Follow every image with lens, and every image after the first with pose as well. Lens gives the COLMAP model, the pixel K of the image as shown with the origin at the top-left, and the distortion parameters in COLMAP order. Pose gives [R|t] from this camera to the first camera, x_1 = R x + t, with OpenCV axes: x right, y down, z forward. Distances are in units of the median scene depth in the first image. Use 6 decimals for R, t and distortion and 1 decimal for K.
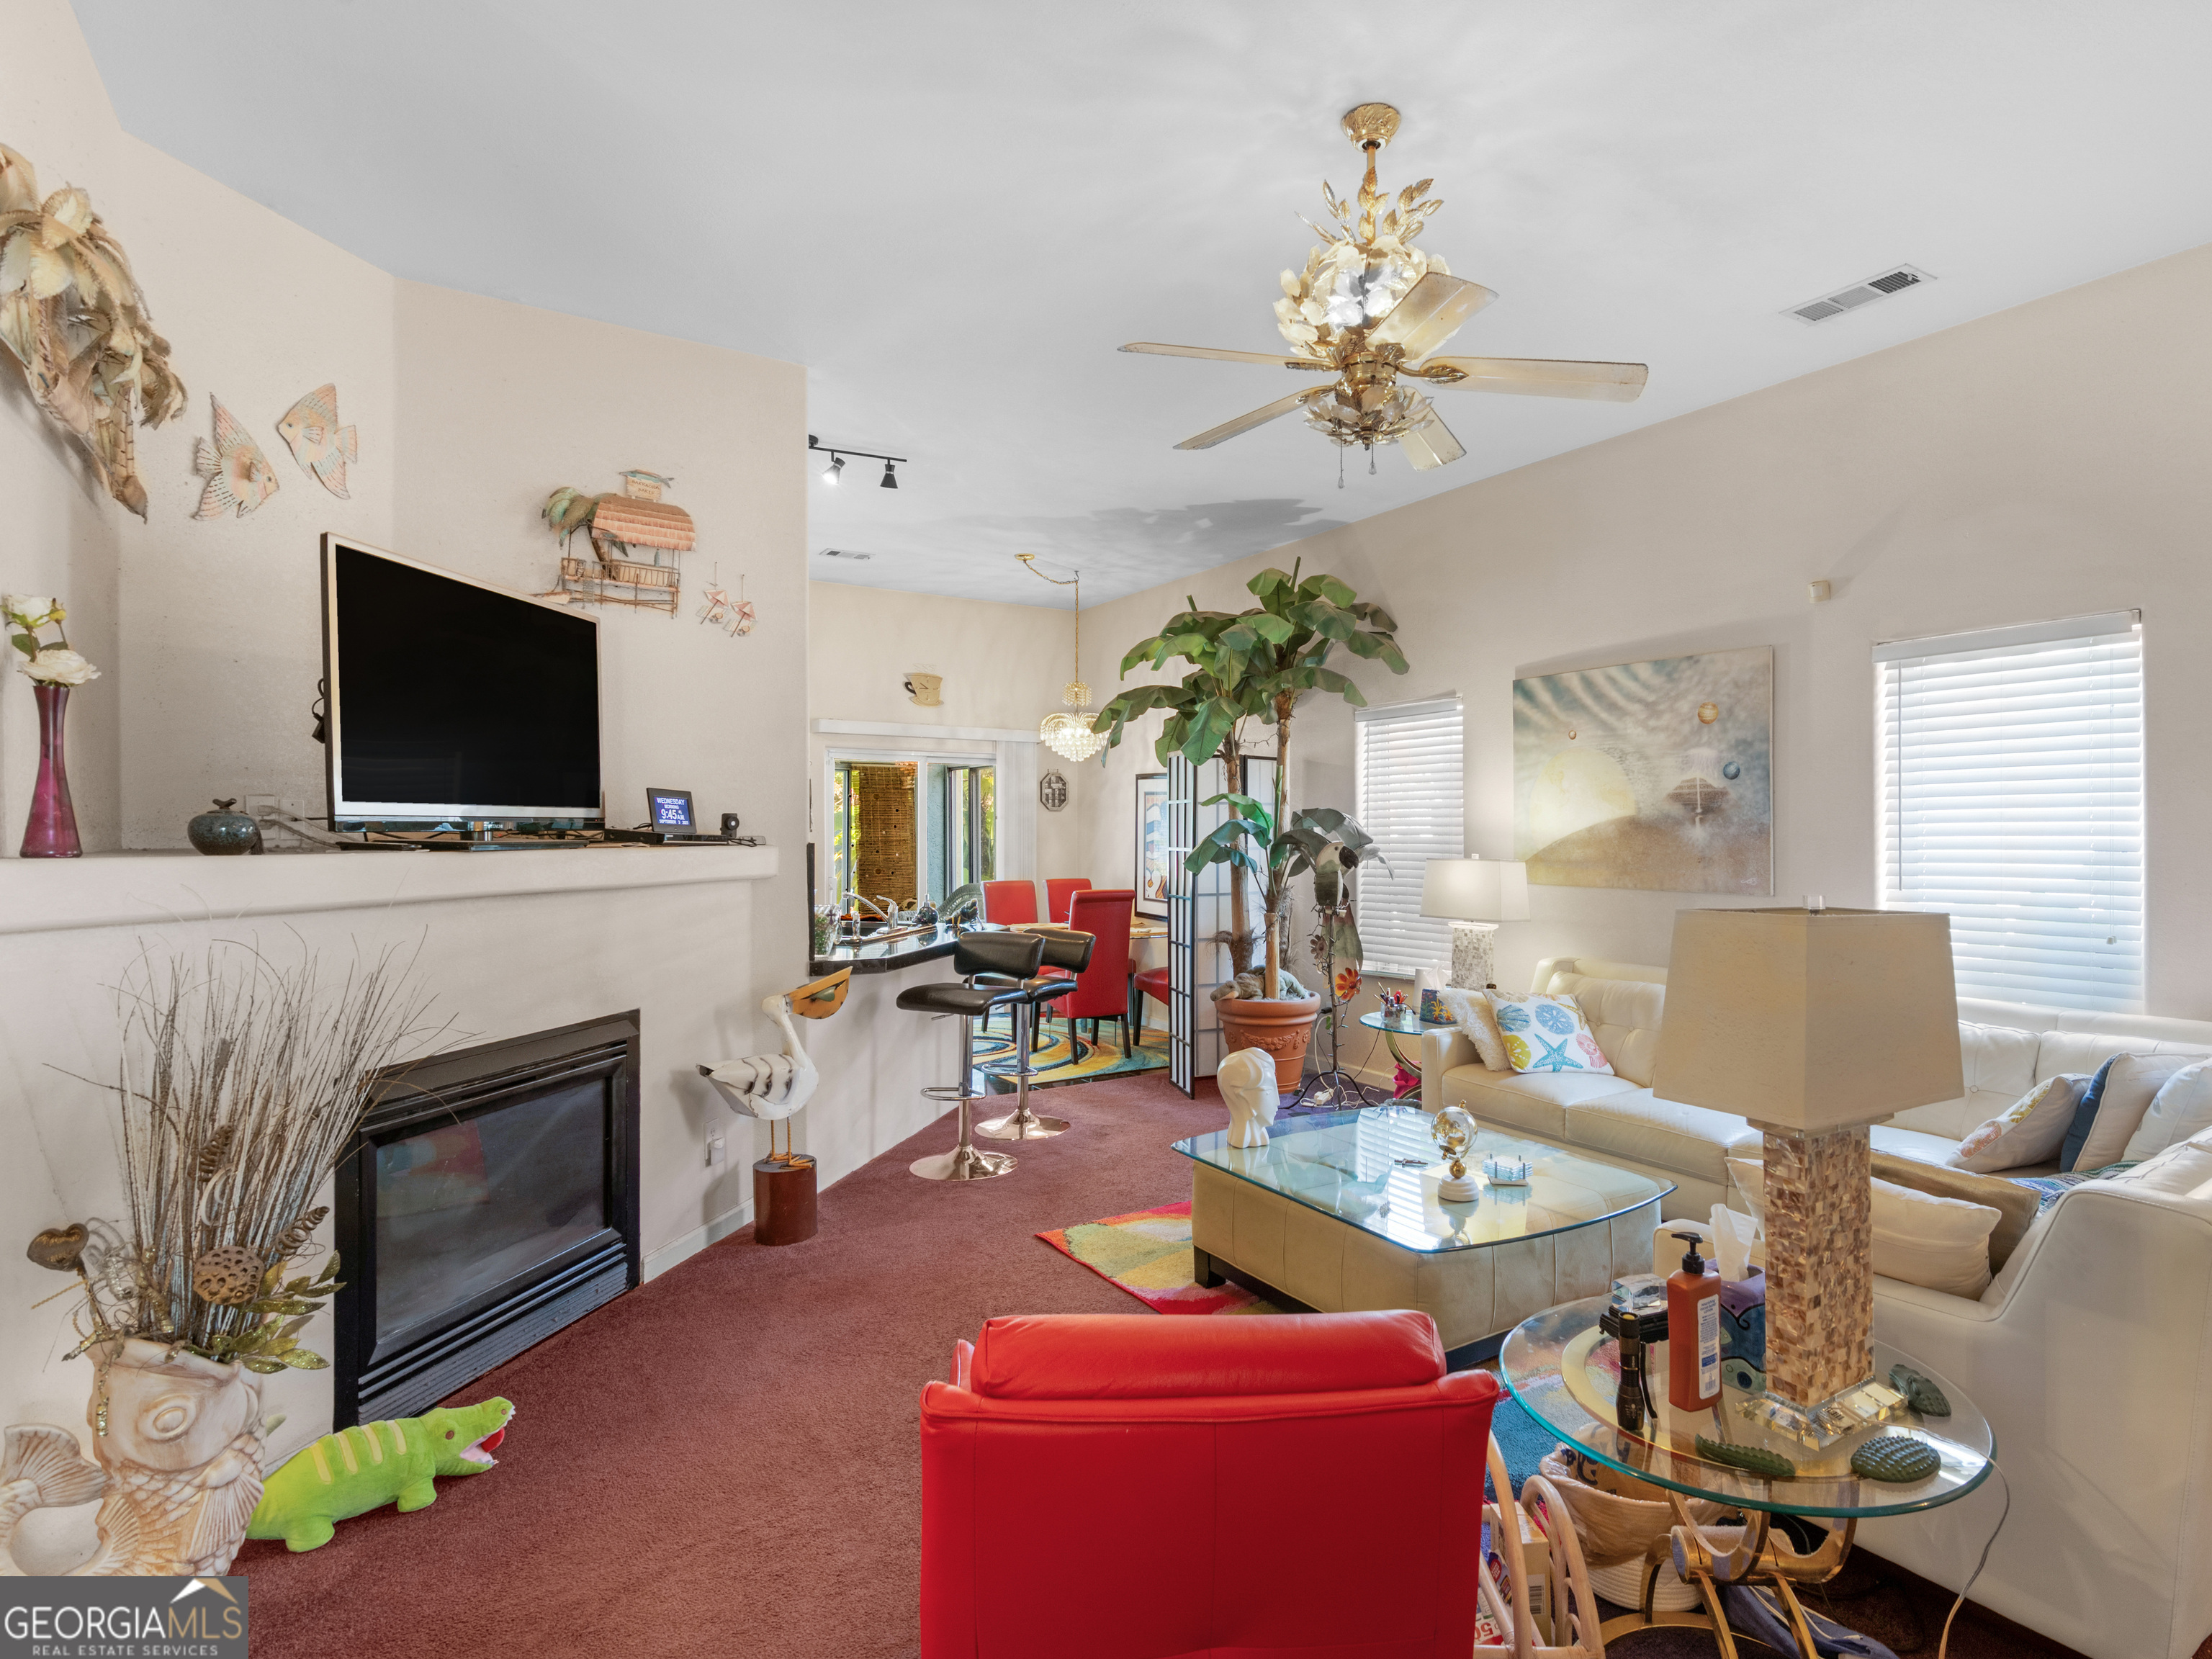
lens RADIAL K [[1149.7, 0, 1157.5], [0, 1149.7, 817.8], [0, 0, 1]] dist [0.012379, 0.000429]
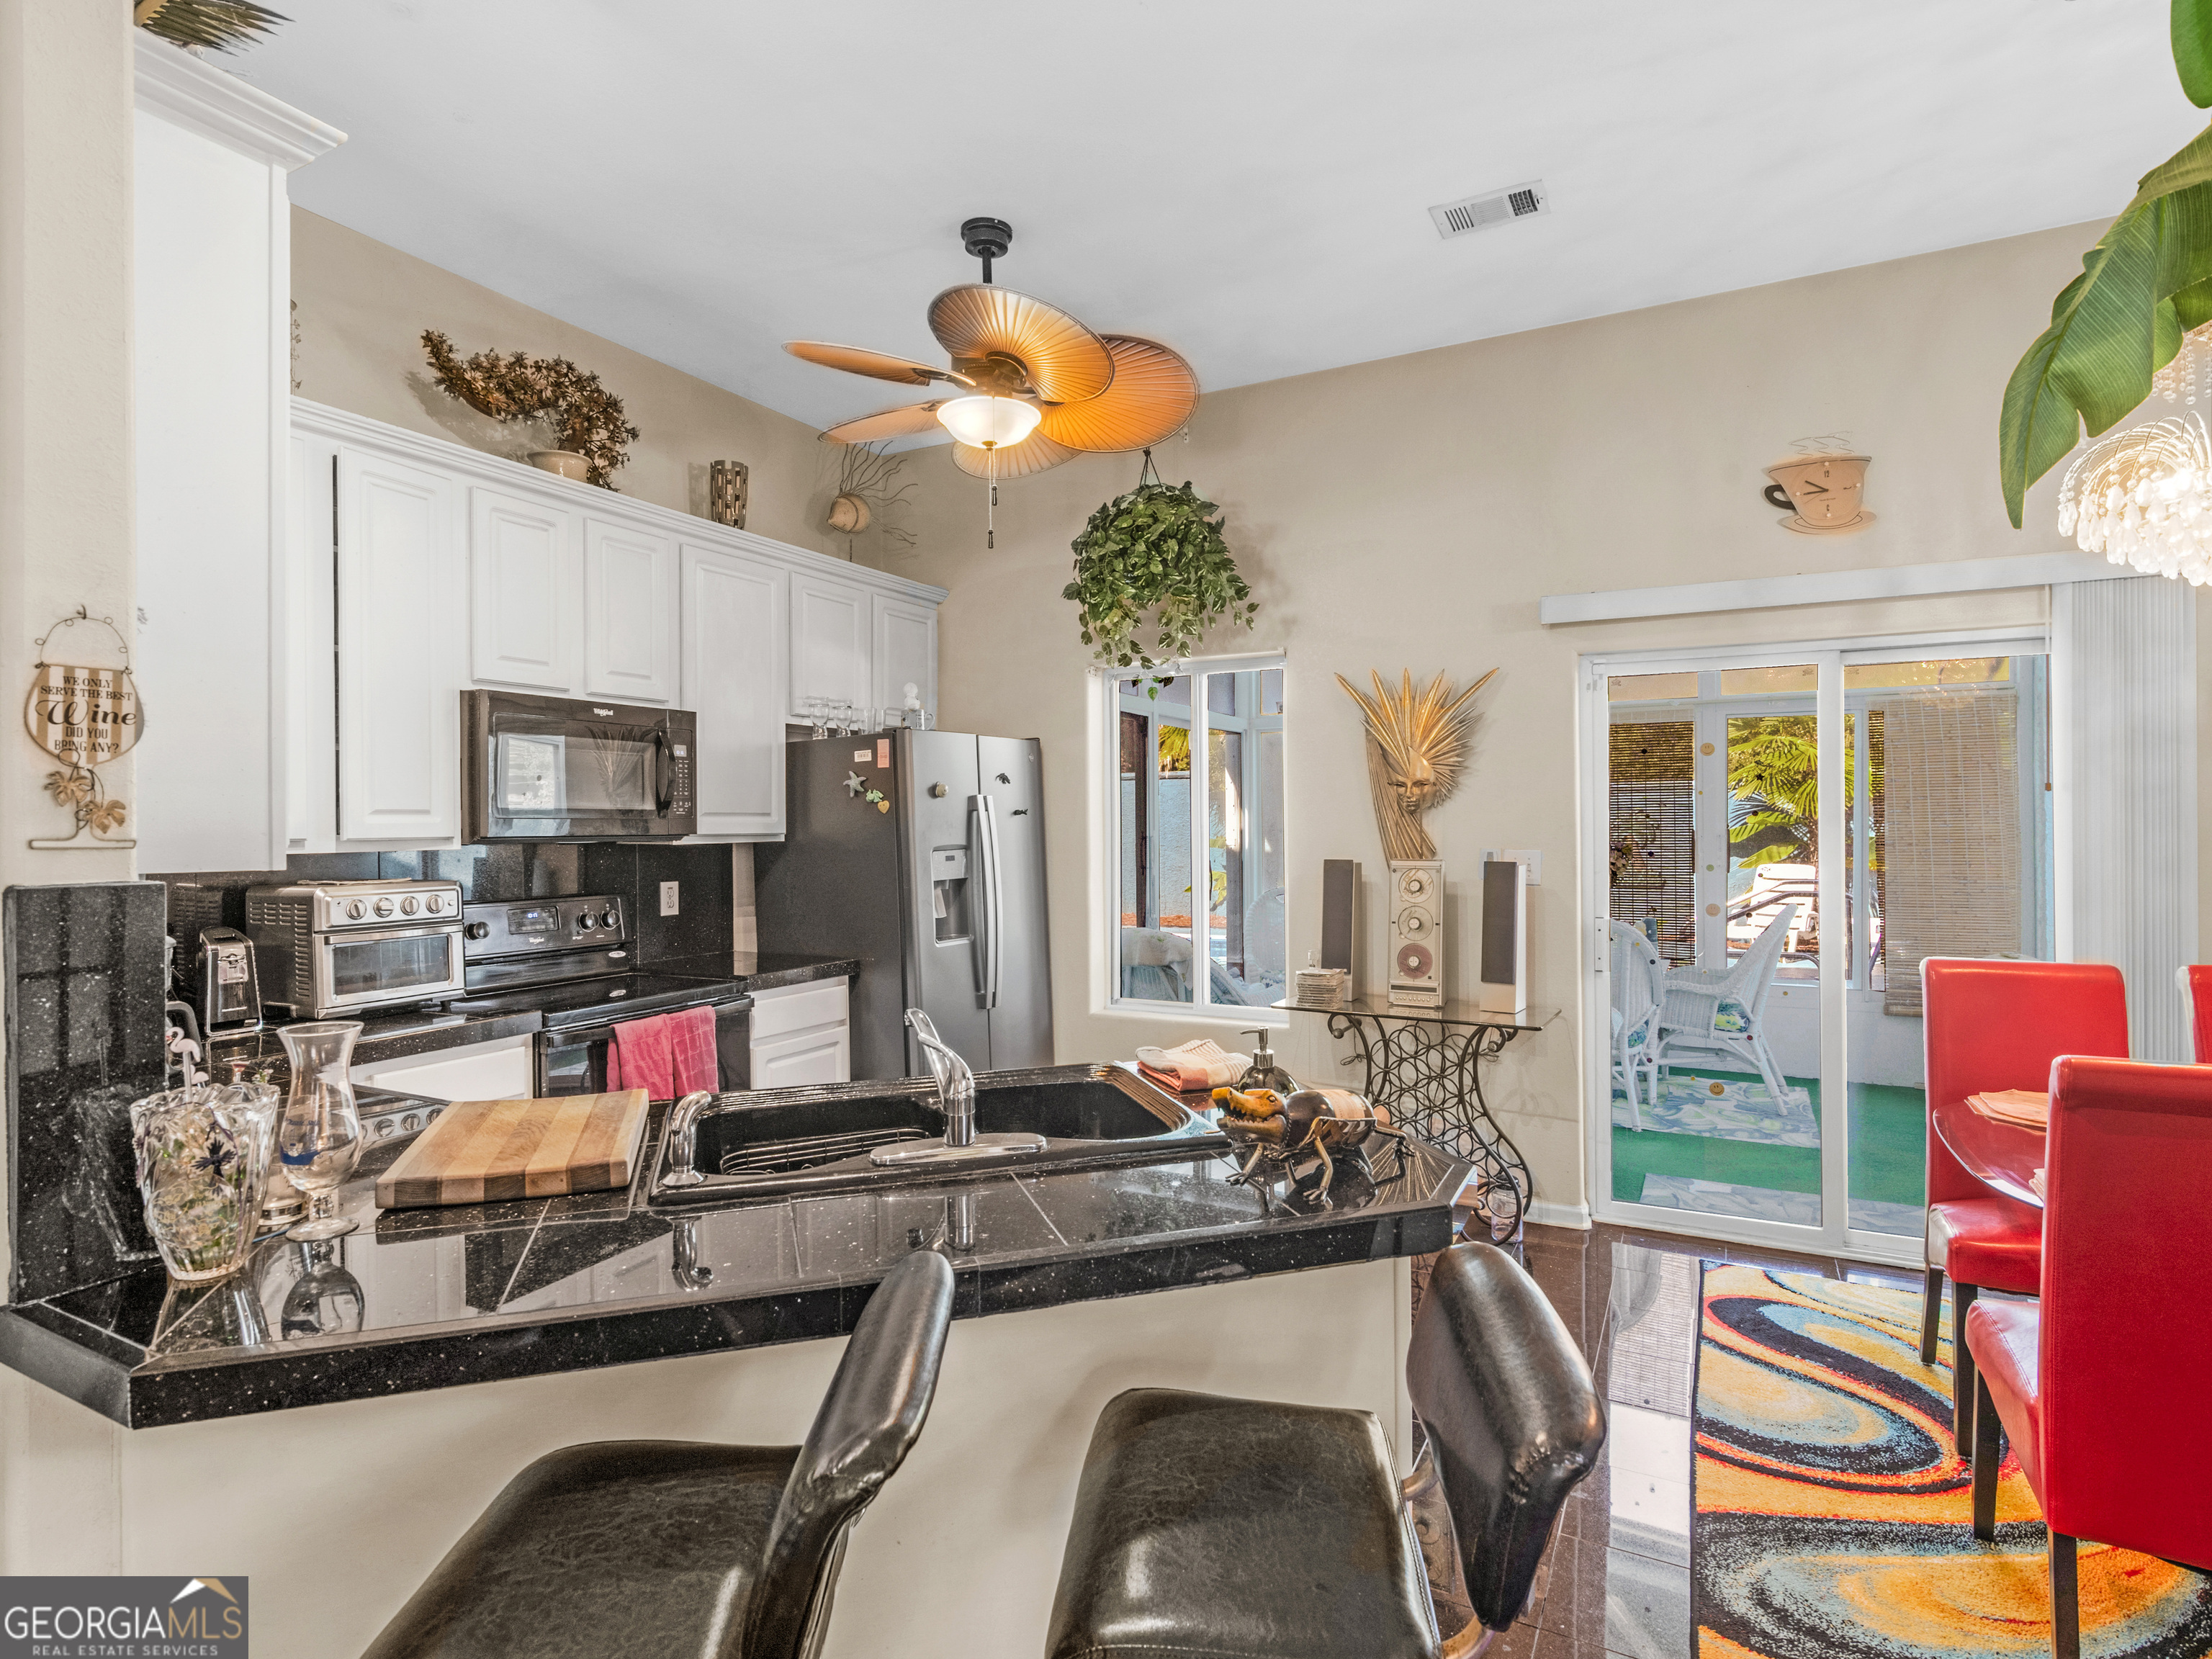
lens RADIAL K [[1149.7, 0, 1157.5], [0, 1149.7, 817.8], [0, 0, 1]] dist [0.012379, 0.000429]
pose [[0.507101, -0.006607, -0.861861, 0.085813], [0.015815, 0.999874, 0.001641, 0.009127], [0.861742, -0.014462, 0.507141, 1.184516]]
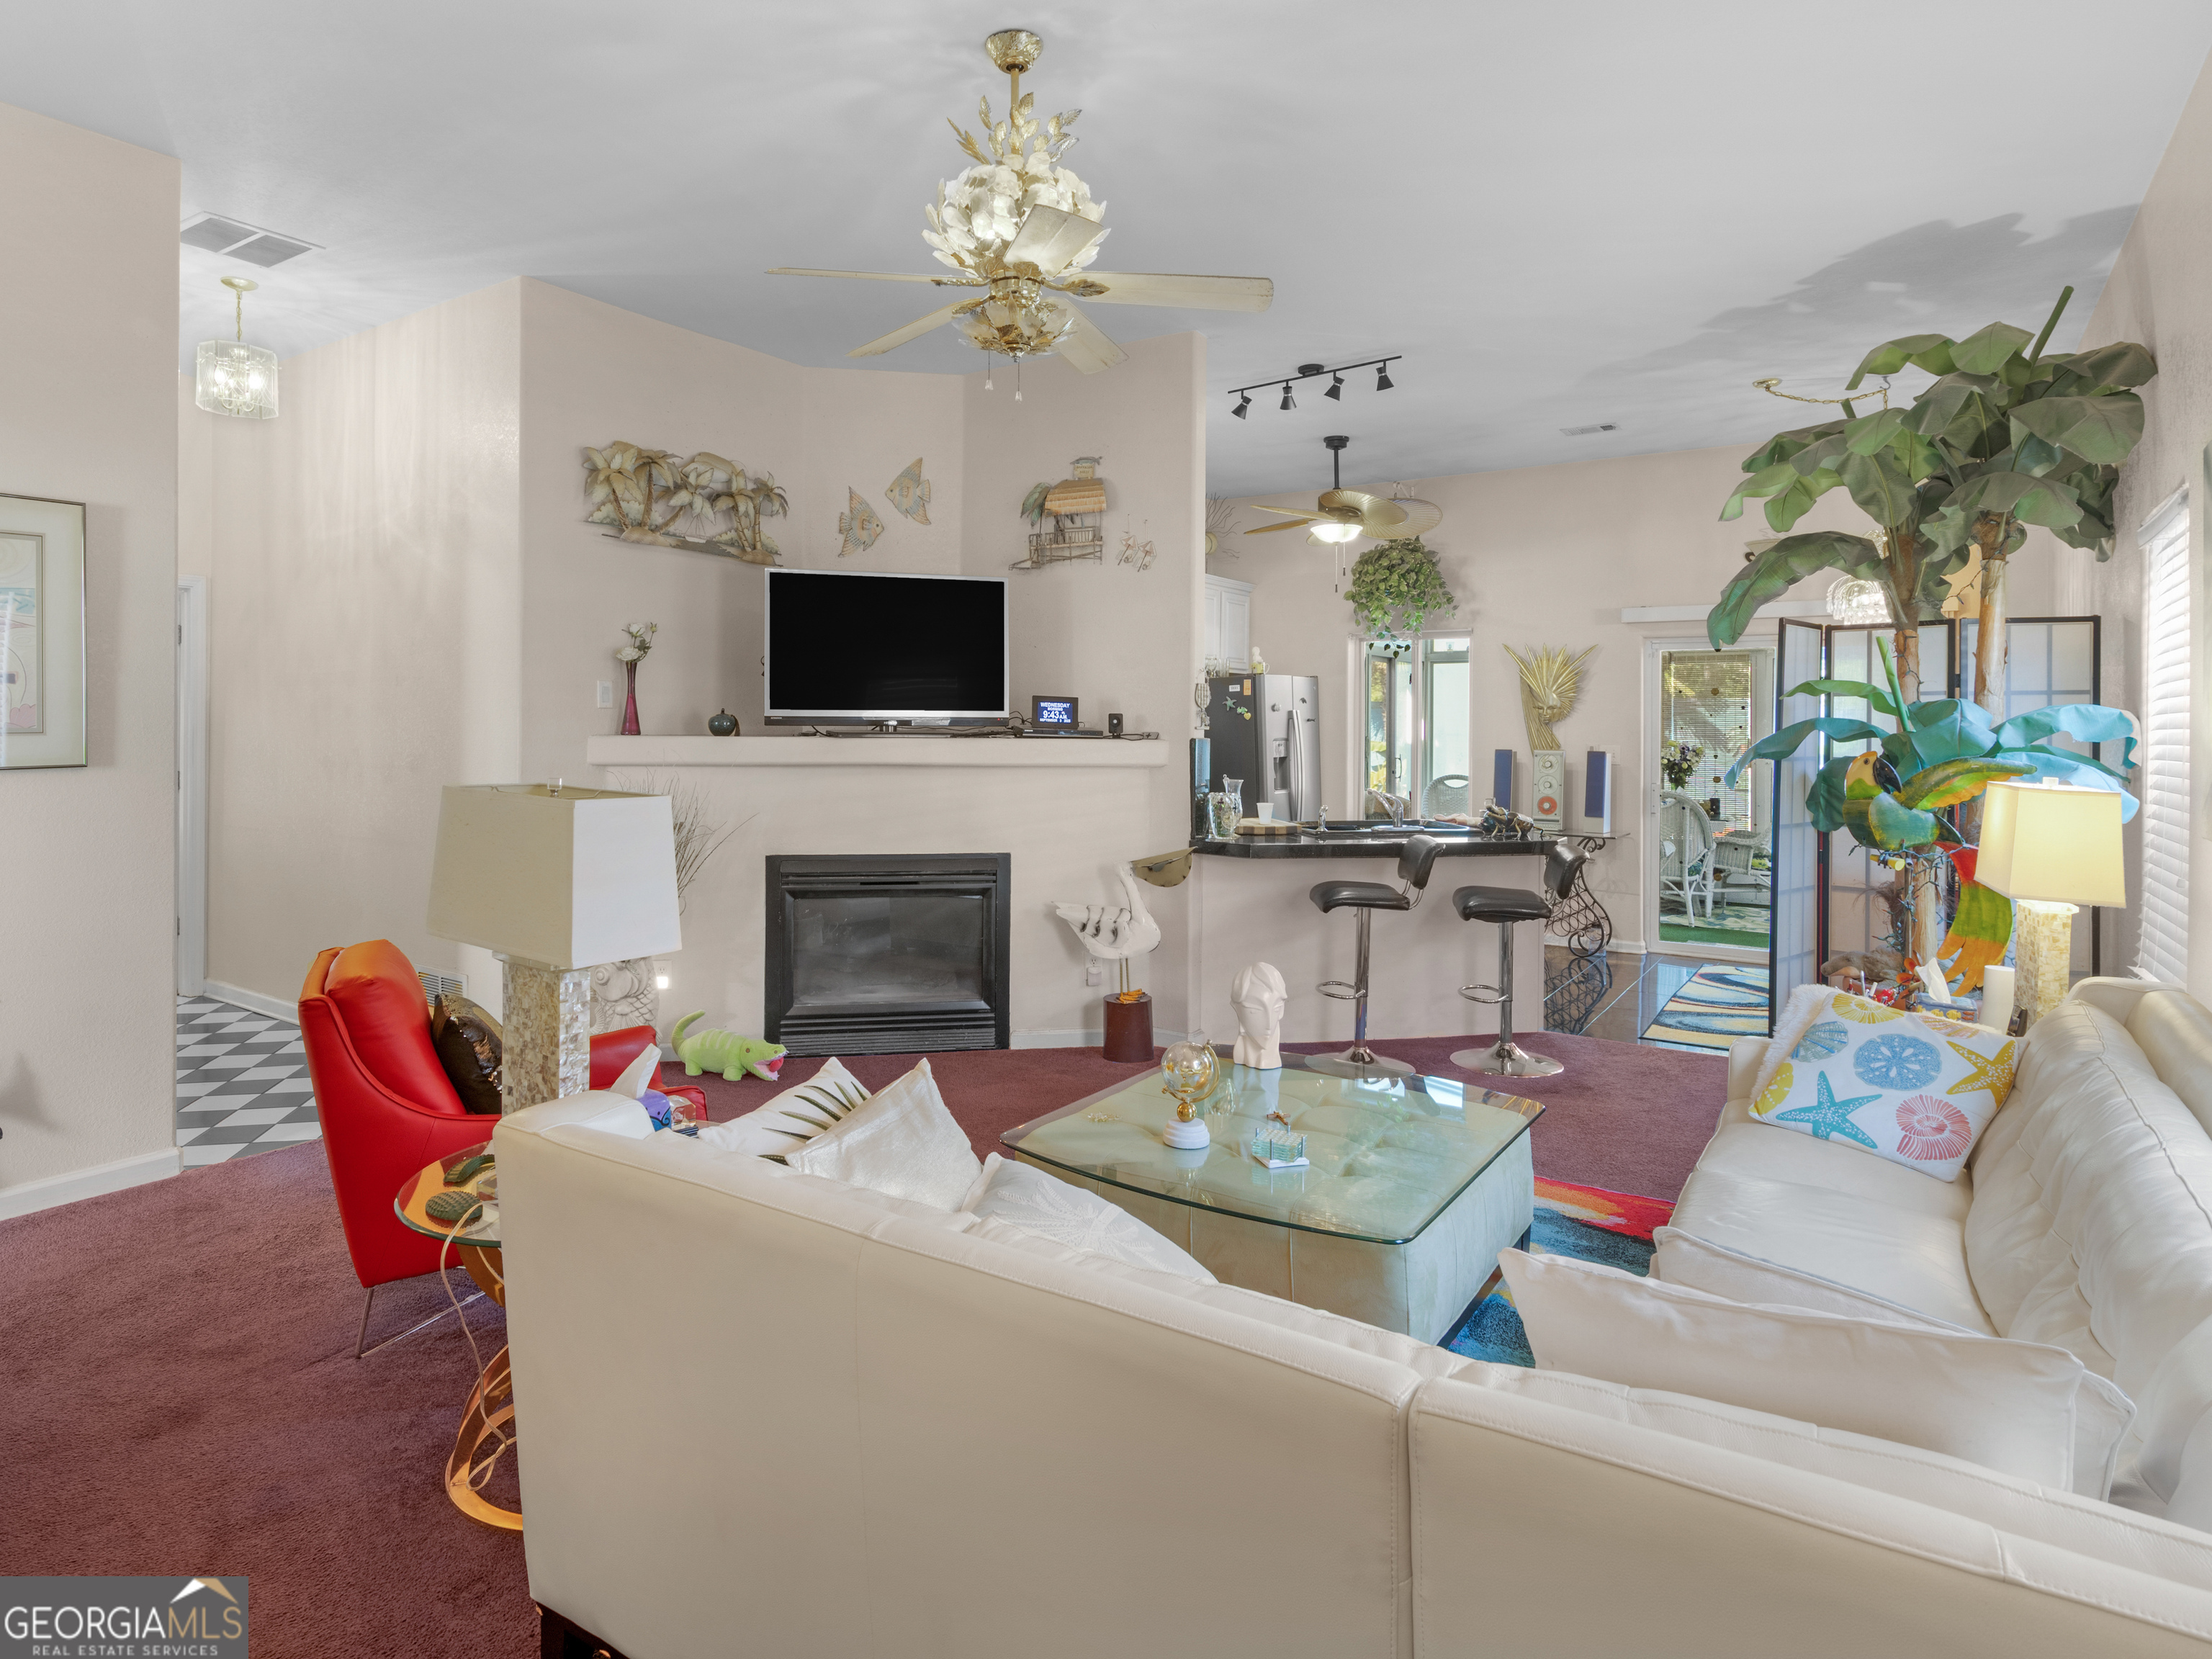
lens RADIAL K [[1262.9, 0, 1097.3], [0, 1262.9, 717.2], [0, 0, 1]] dist [0.020060, 0.000653]
pose [[0.398817, -0.003273, -0.917025, 0.892132], [0.001607, 0.999995, -0.002870, 0.003965], [0.917029, -0.000329, 0.398820, 0.428810]]
